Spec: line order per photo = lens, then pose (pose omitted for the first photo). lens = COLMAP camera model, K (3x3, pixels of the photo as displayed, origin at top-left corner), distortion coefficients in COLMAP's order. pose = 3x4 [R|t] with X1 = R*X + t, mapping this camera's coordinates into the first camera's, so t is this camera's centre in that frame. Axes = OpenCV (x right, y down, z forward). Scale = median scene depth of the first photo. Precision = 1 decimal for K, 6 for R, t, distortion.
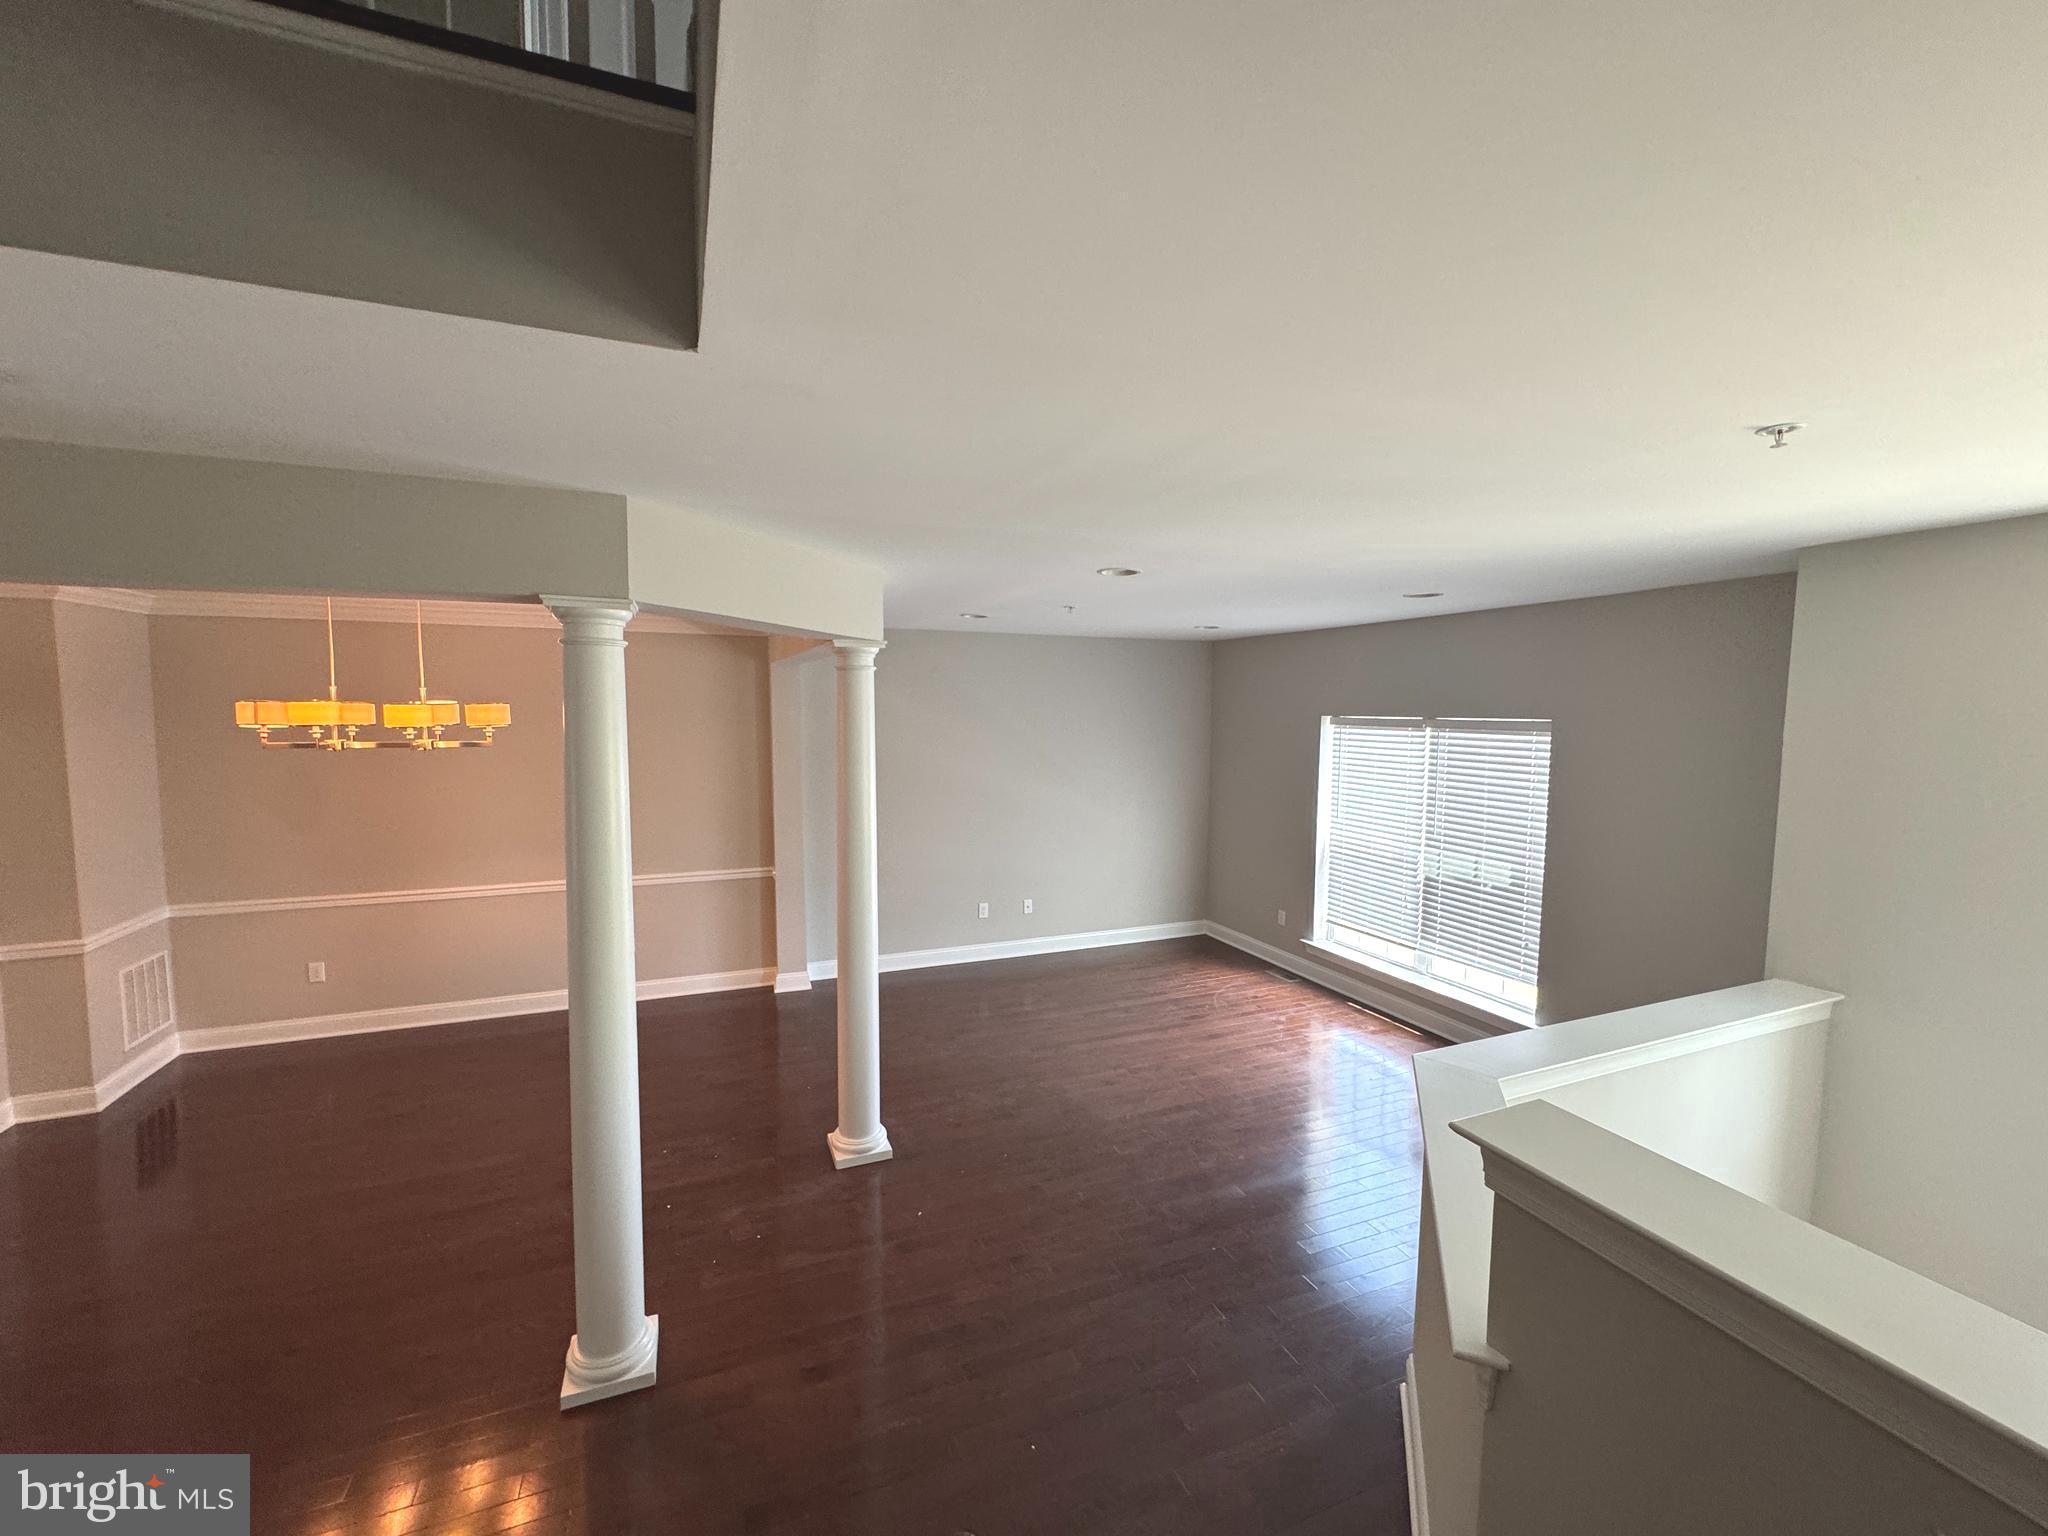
lens RADIAL K [[820.0, 0, 1021.5], [0, 820.0, 773.1], [0, 0, 1]] dist [0.001419, 0.000247]
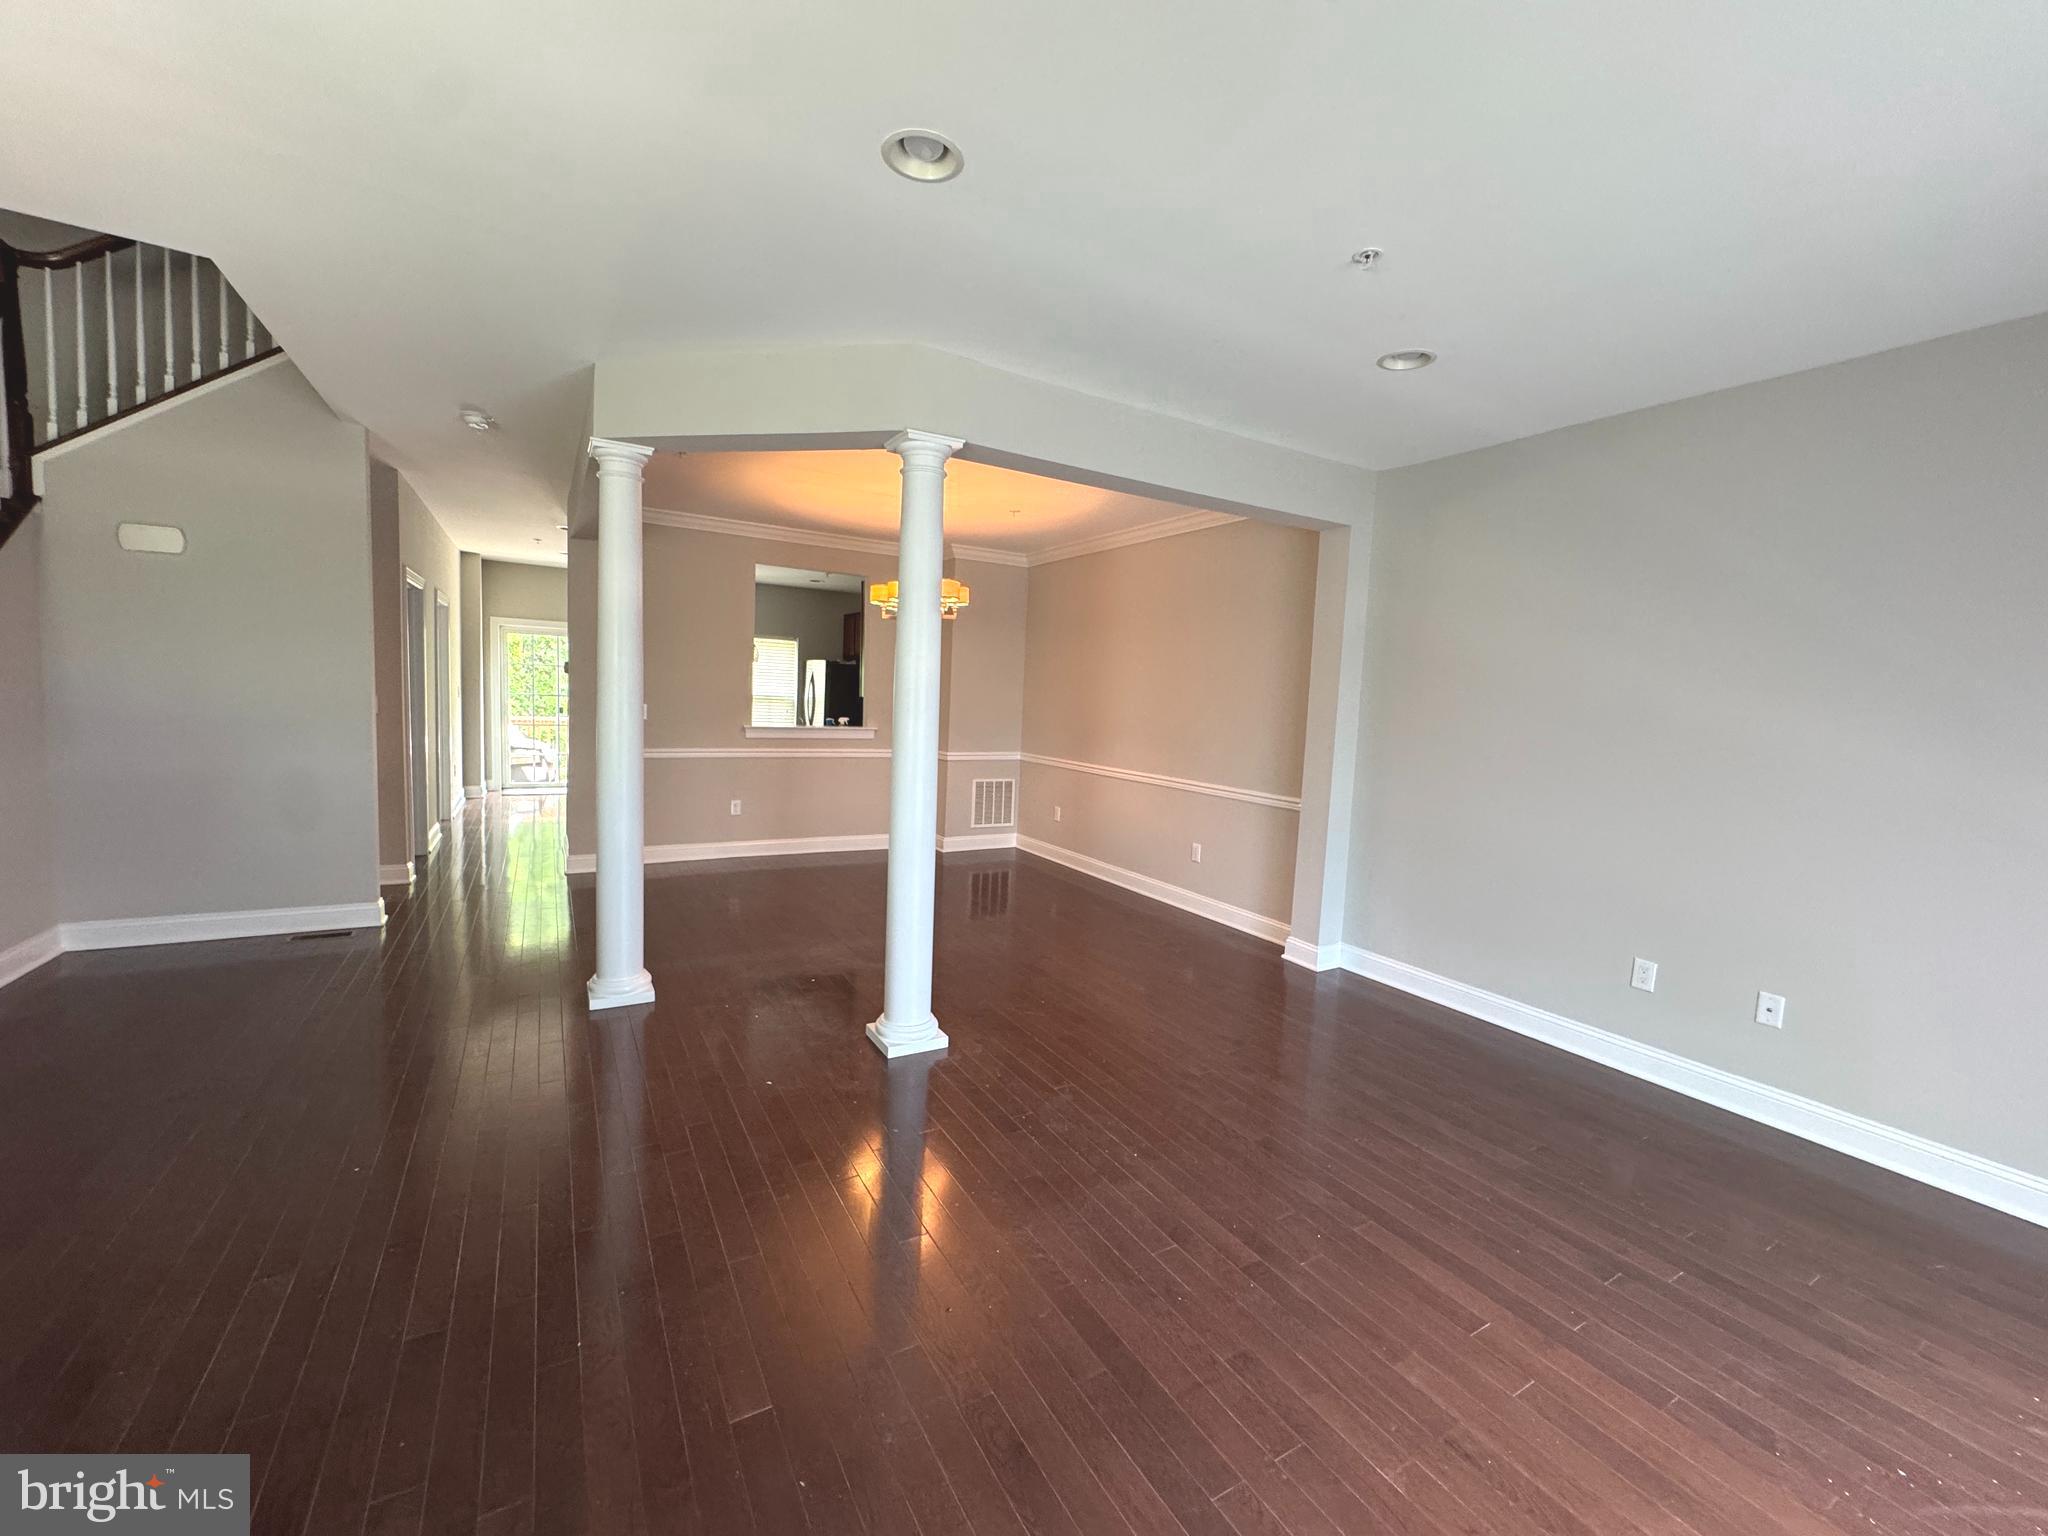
lens RADIAL K [[820.0, 0, 1027.6], [0, 820.0, 755.5], [0, 0, 1]] dist [0.001419, 0.000247]
pose [[0.153389, 0.079244, -0.984983, 0.436175], [-0.116648, 0.991262, 0.061584, 0.057562], [0.981257, 0.105450, 0.161292, 0.631012]]
